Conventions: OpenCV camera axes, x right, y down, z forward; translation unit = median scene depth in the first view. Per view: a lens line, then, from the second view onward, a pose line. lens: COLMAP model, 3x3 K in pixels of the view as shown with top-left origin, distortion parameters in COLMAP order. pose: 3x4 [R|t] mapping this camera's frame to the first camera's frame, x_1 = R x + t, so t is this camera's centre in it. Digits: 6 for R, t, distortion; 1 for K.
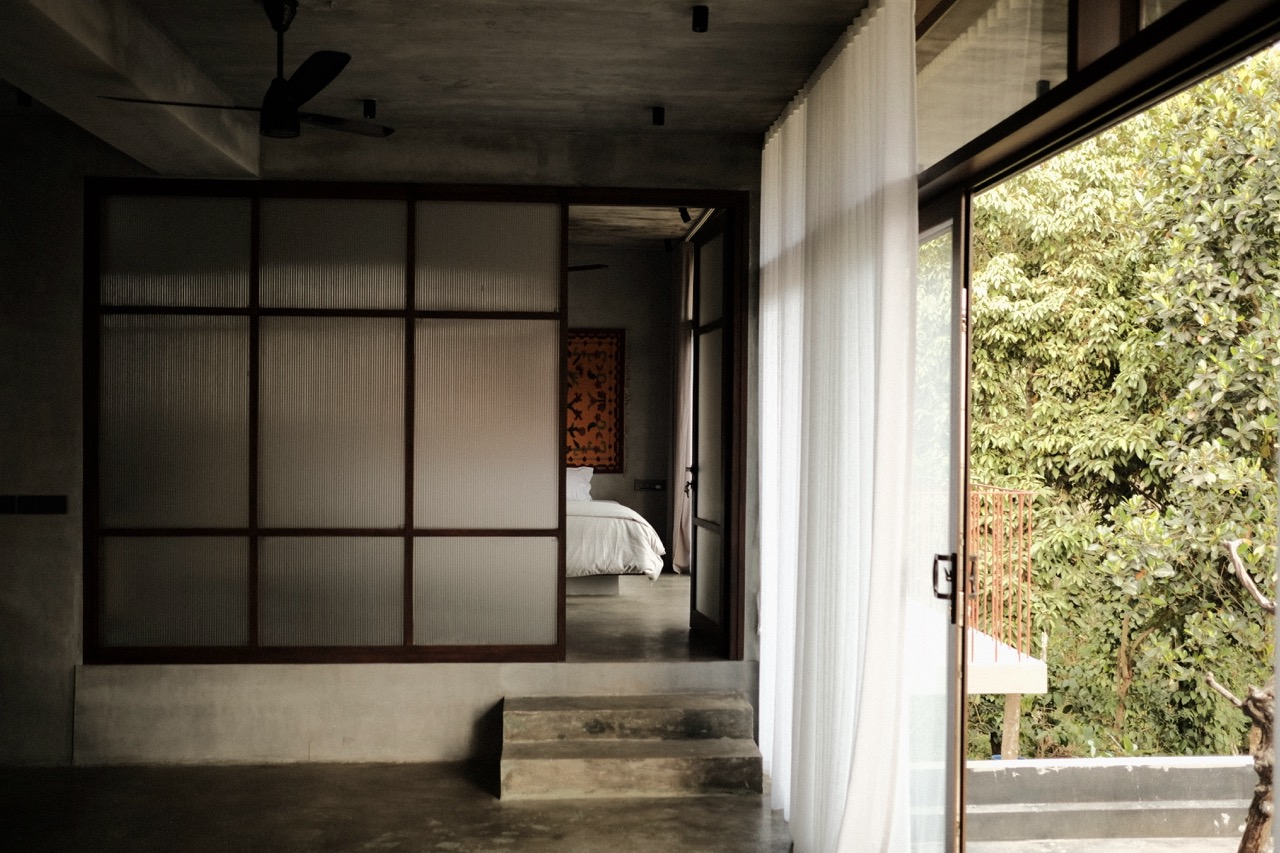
lens RADIAL K [[1213.6, 0, 640.0], [0, 1213.6, 426.5], [0, 0, 1]] dist [-0.078840, 0.260387]
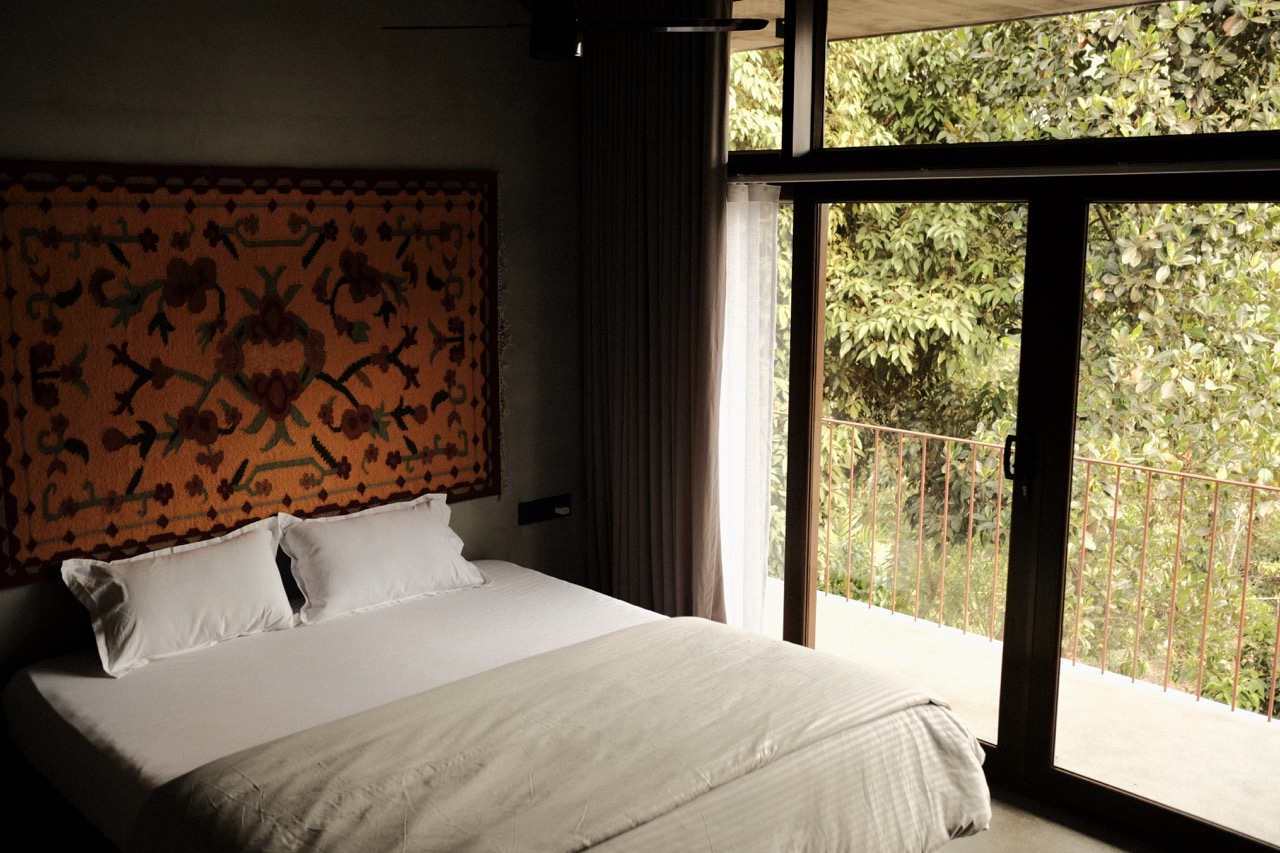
lens RADIAL K [[1213.6, 0, 640.0], [0, 1213.6, 426.5], [0, 0, 1]] dist [-0.078840, 0.260387]
pose [[0.780845, -0.117593, 0.613558, -0.250328], [0.010896, 0.984539, 0.174826, -0.065622], [-0.624630, -0.129827, 0.770053, 0.621974]]
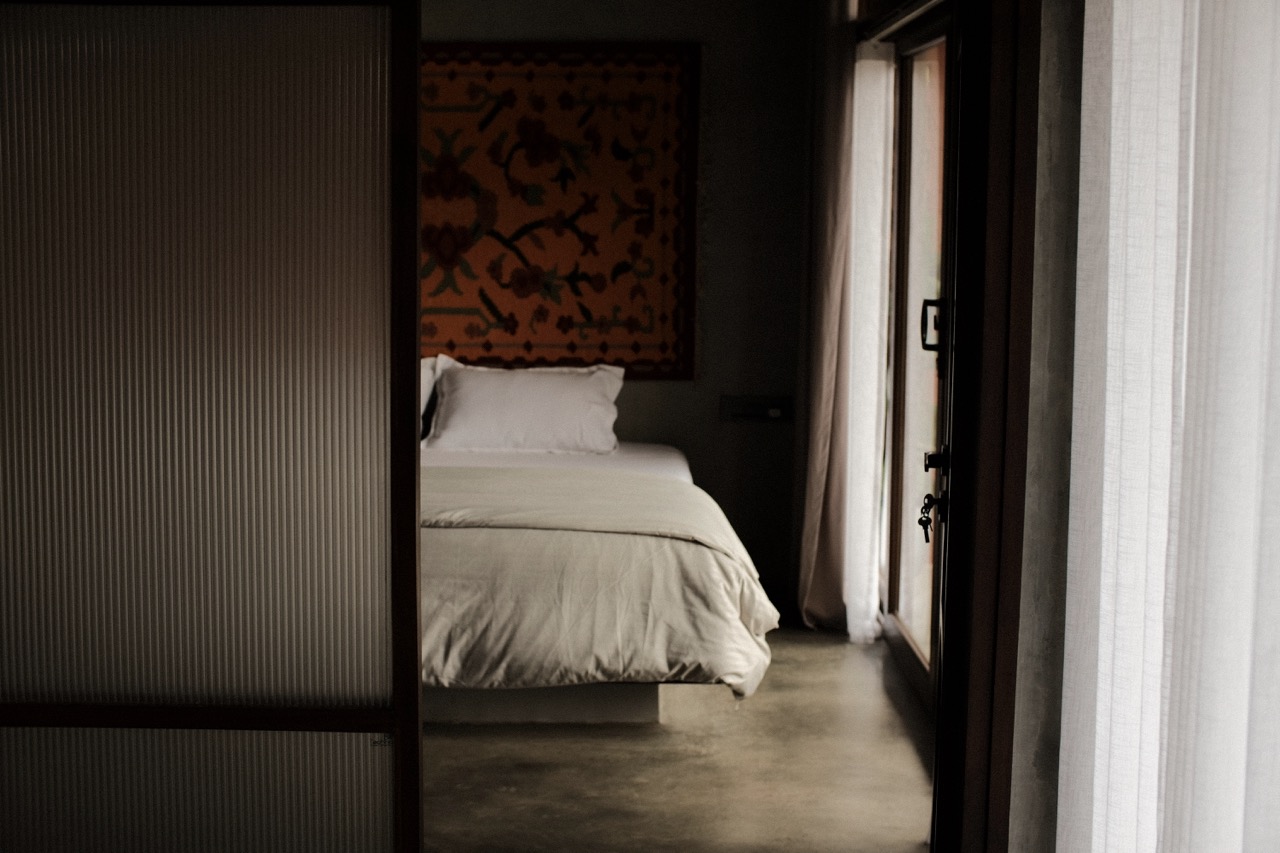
lens RADIAL K [[1914.3, 0, 623.8], [0, 1914.3, 407.7], [0, 0, 1]] dist [-0.229070, 0.787662]
pose [[0.996686, 0.011950, -0.080458, 0.016179], [-0.003347, 0.994337, 0.106225, -0.023880], [0.081272, -0.105603, 0.991082, 0.325431]]
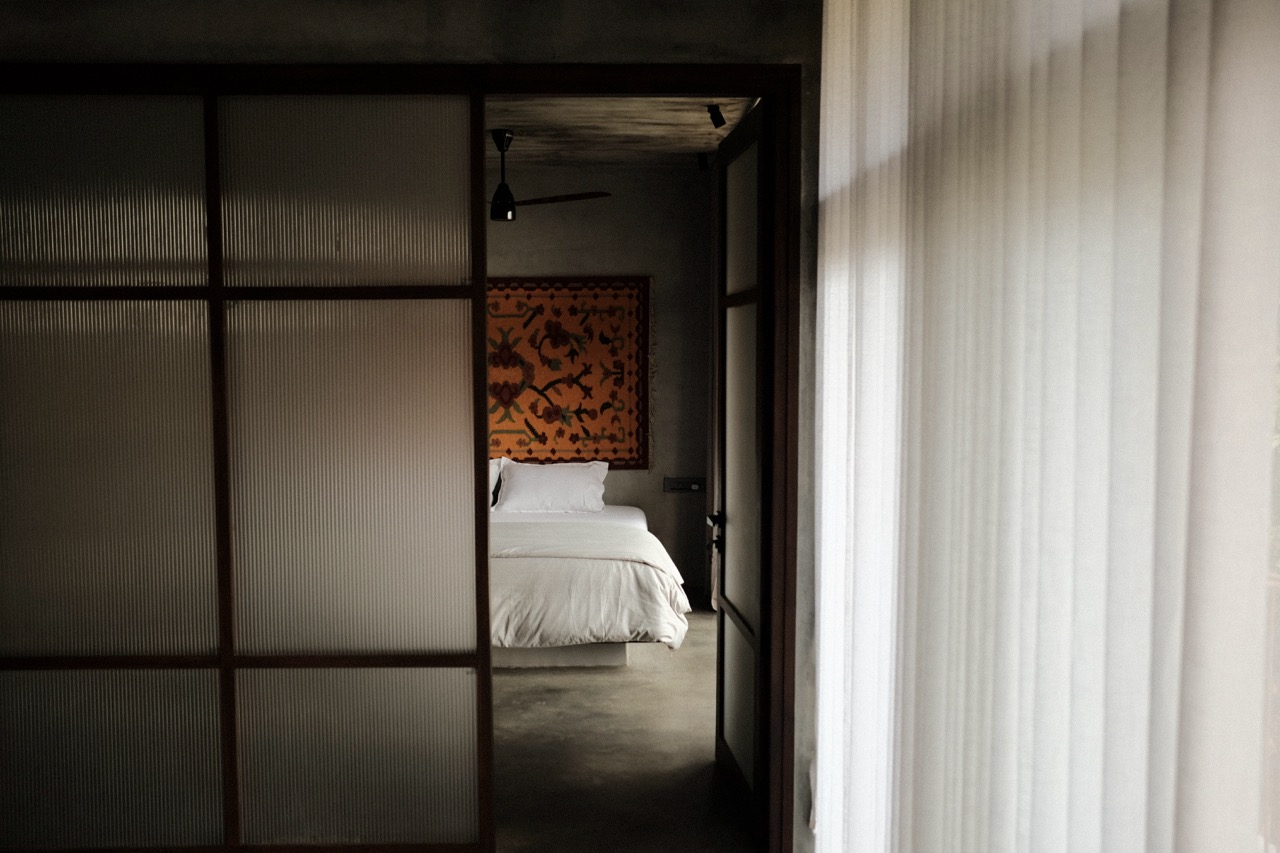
lens RADIAL K [[1213.6, 0, 640.0], [0, 1213.6, 426.5], [0, 0, 1]] dist [-0.078840, 0.260387]
pose [[0.997749, -0.006021, -0.066789, 0.031369], [0.010570, 0.997632, 0.067967, -0.039155], [0.066222, -0.068520, 0.995449, 0.254275]]
